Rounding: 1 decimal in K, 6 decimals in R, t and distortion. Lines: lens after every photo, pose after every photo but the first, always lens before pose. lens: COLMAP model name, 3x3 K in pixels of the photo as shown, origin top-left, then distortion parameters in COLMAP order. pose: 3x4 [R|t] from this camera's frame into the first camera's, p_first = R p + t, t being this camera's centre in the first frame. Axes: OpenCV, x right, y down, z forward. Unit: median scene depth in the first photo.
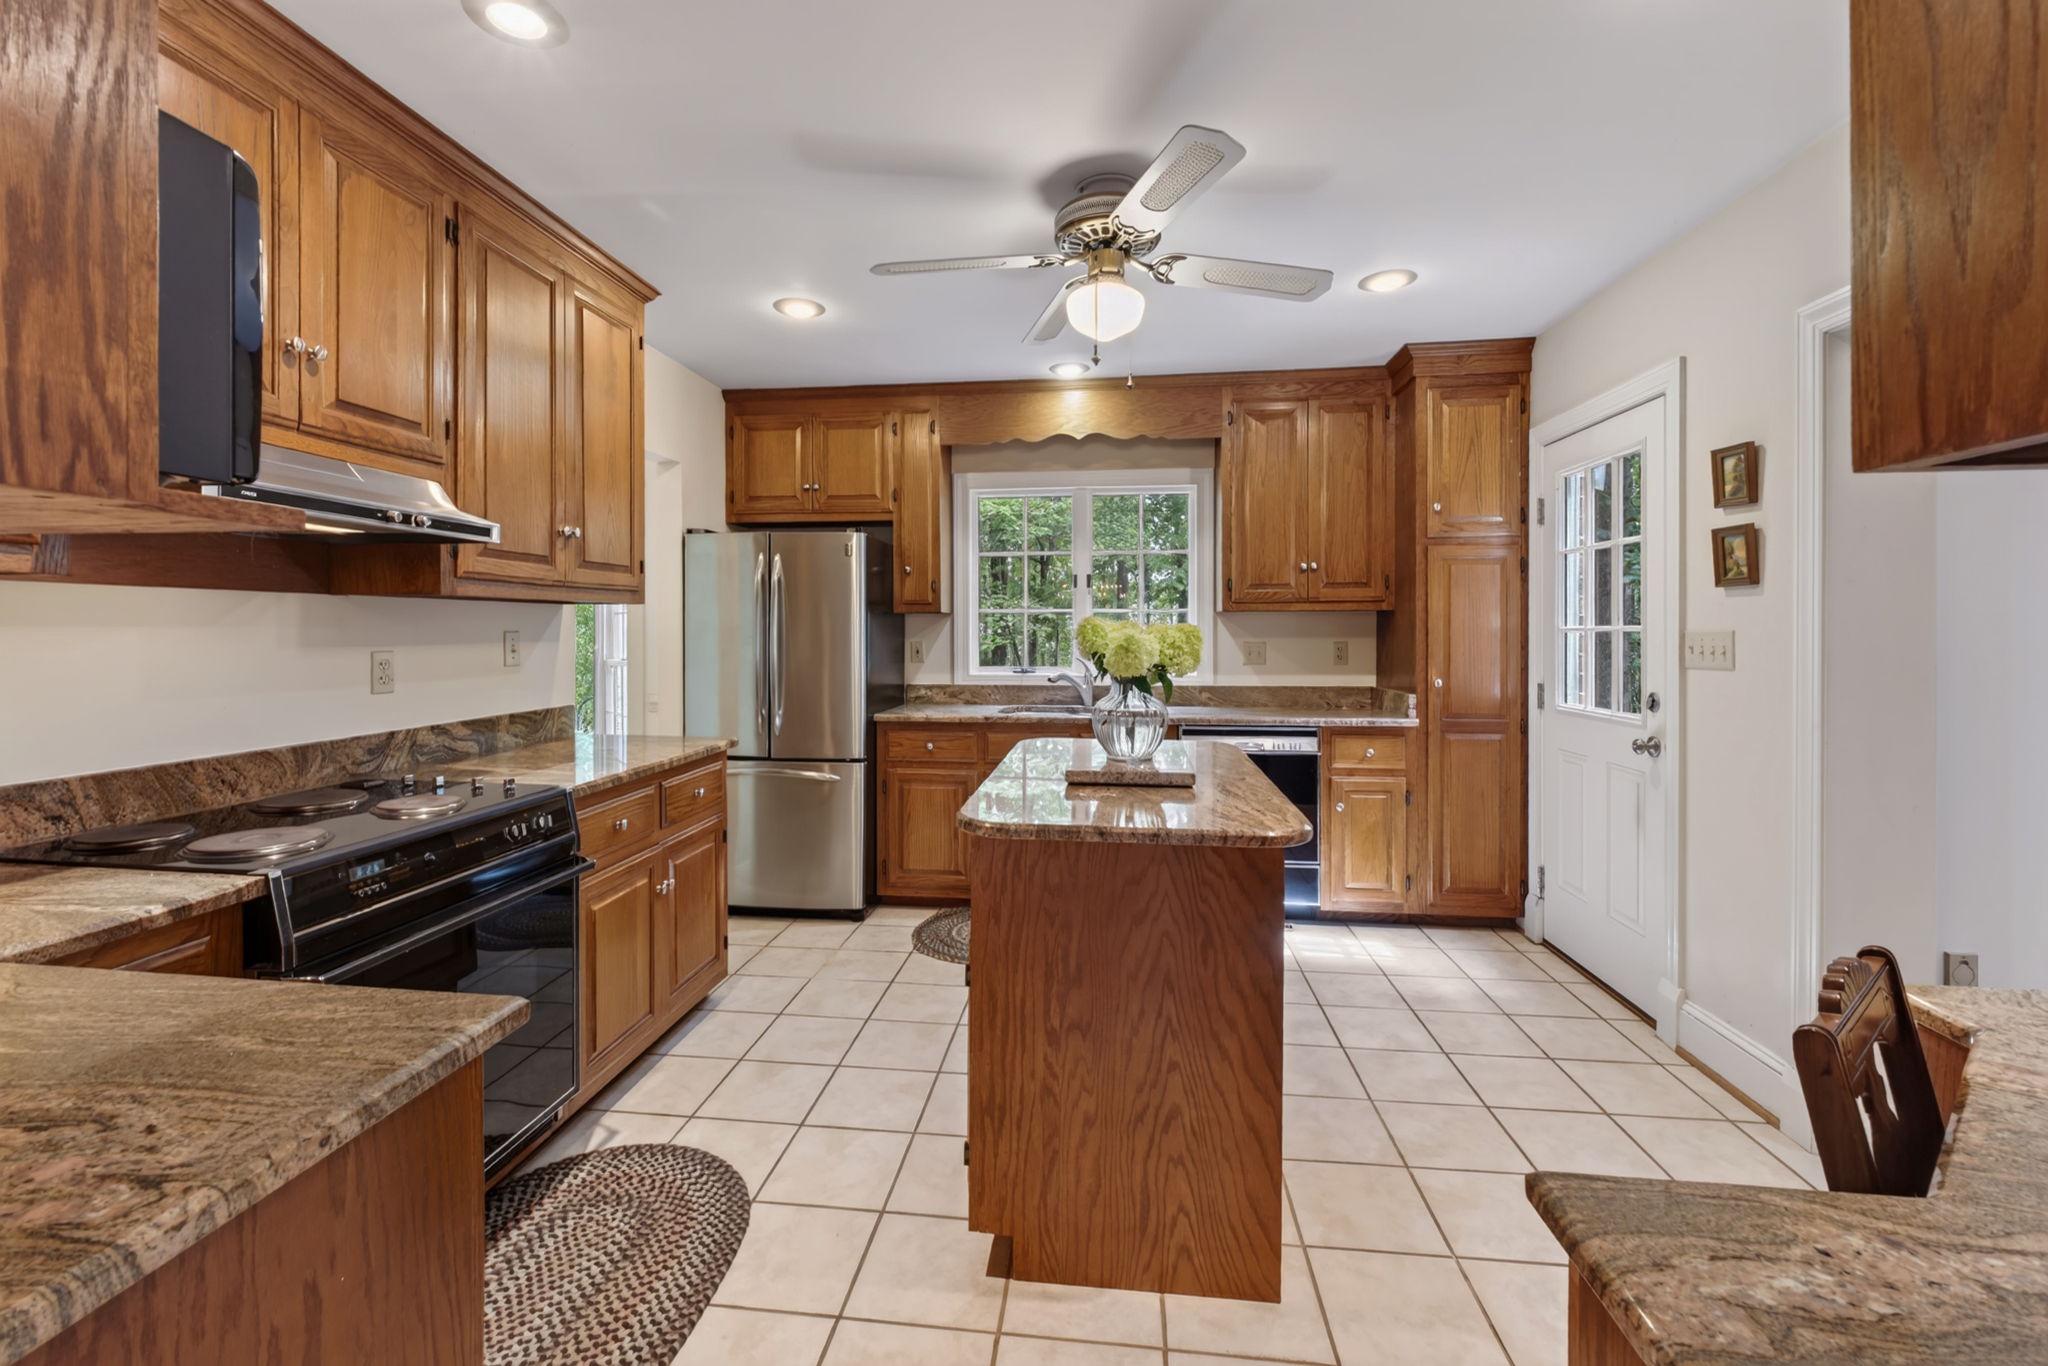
lens RADIAL K [[875.3, 0, 1022.2], [0, 875.3, 638.6], [0, 0, 1]] dist [-0.001274, -0.000133]
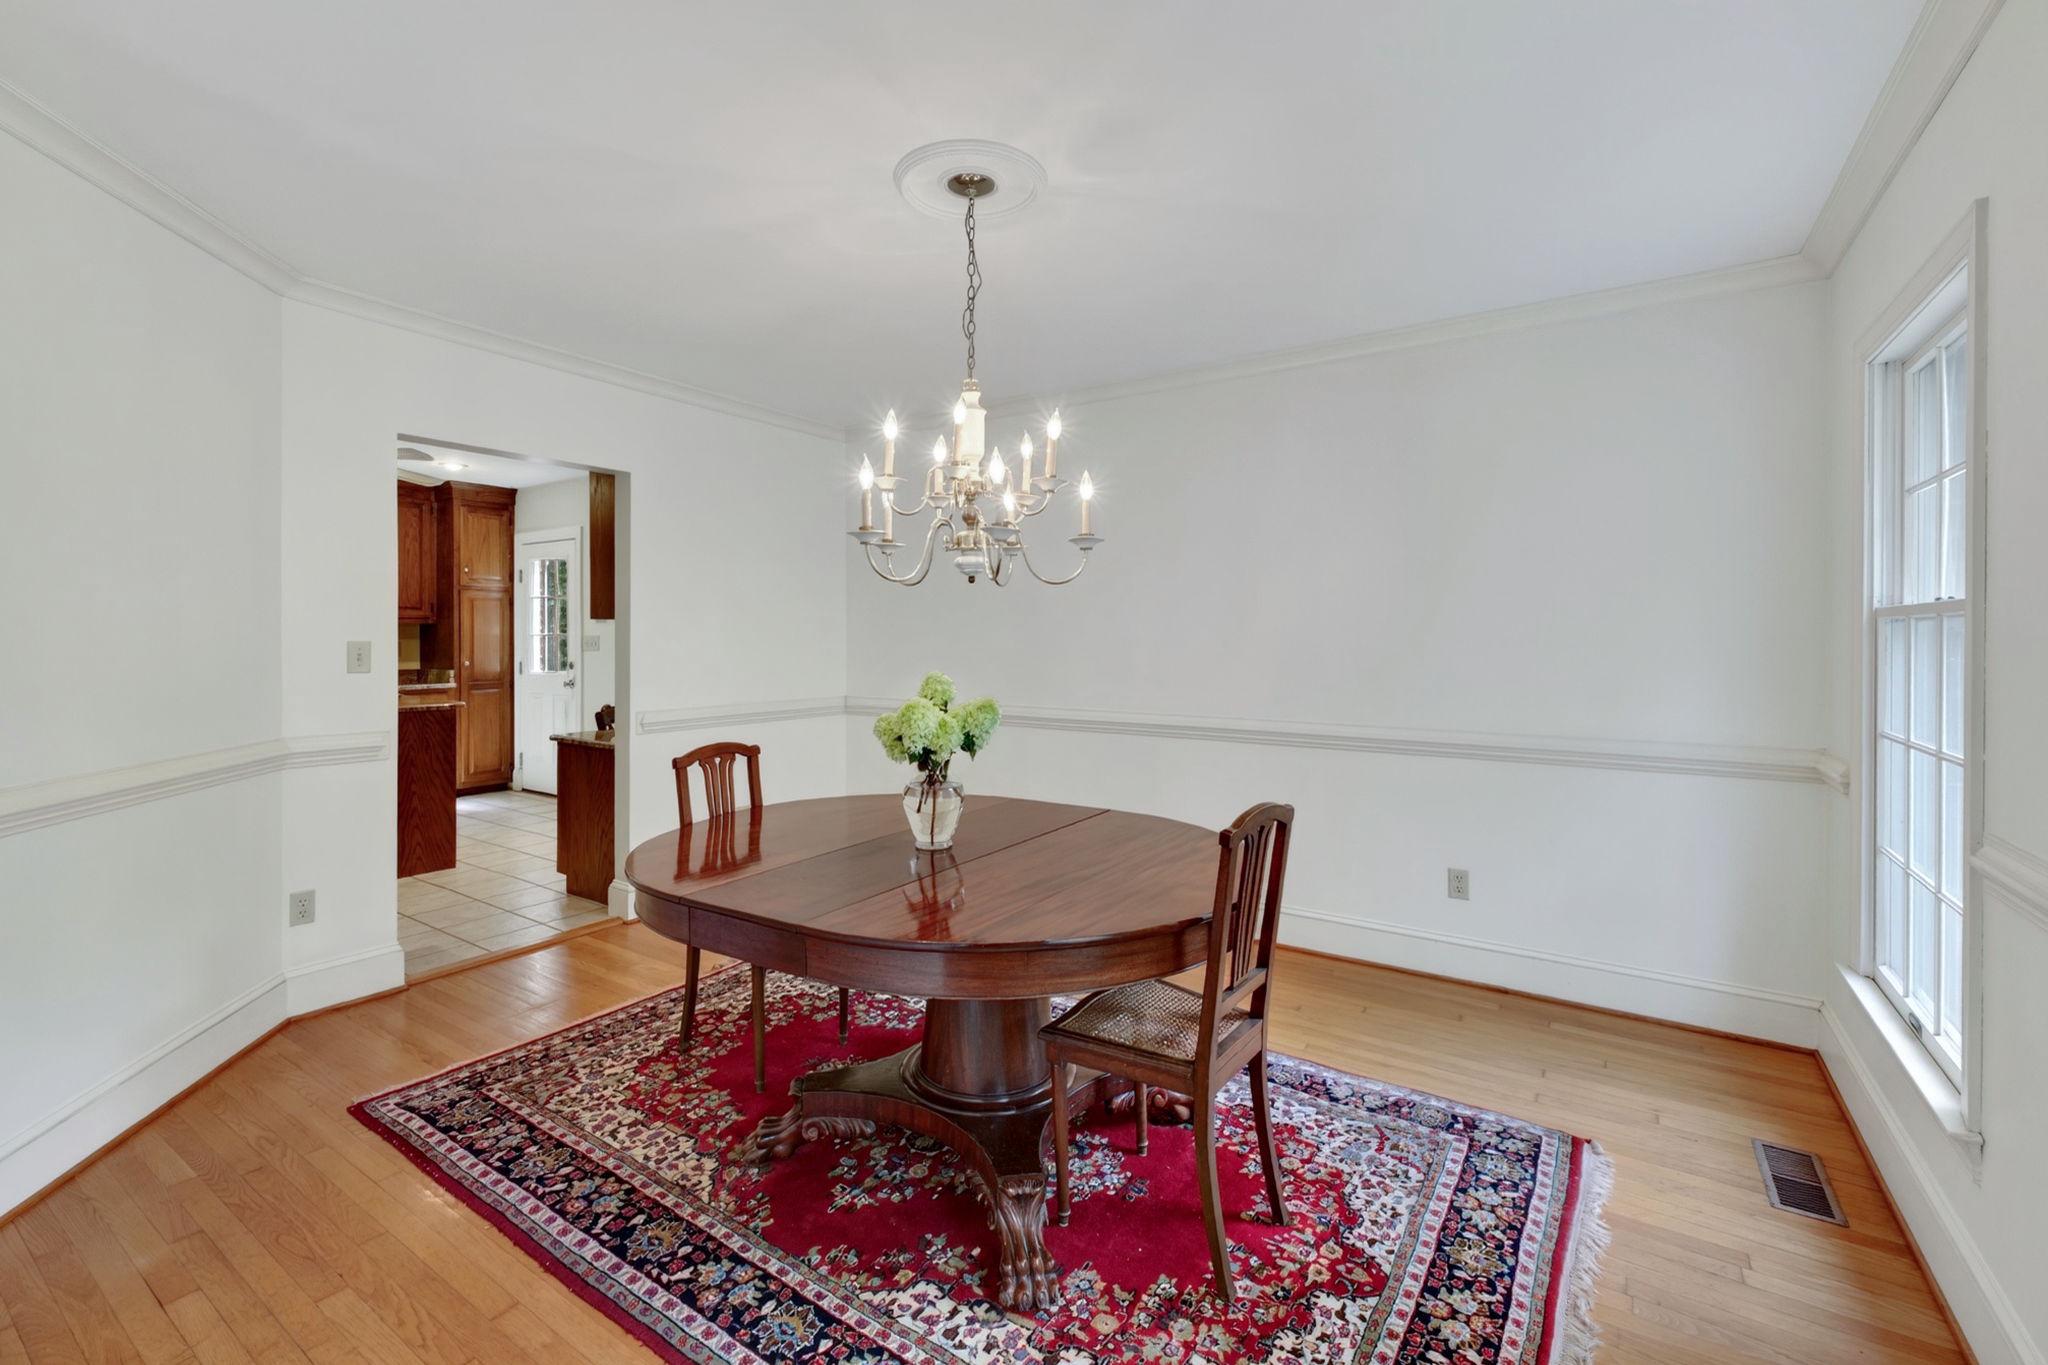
lens RADIAL K [[875.3, 0, 1022.2], [0, 875.3, 638.1], [0, 0, 1]] dist [-0.001274, -0.000133]
pose [[0.450720, 0.003984, 0.892656, -0.661773], [0.003204, 0.999976, -0.006081, 0.010740], [-0.892660, 0.005601, 0.450697, -0.907851]]
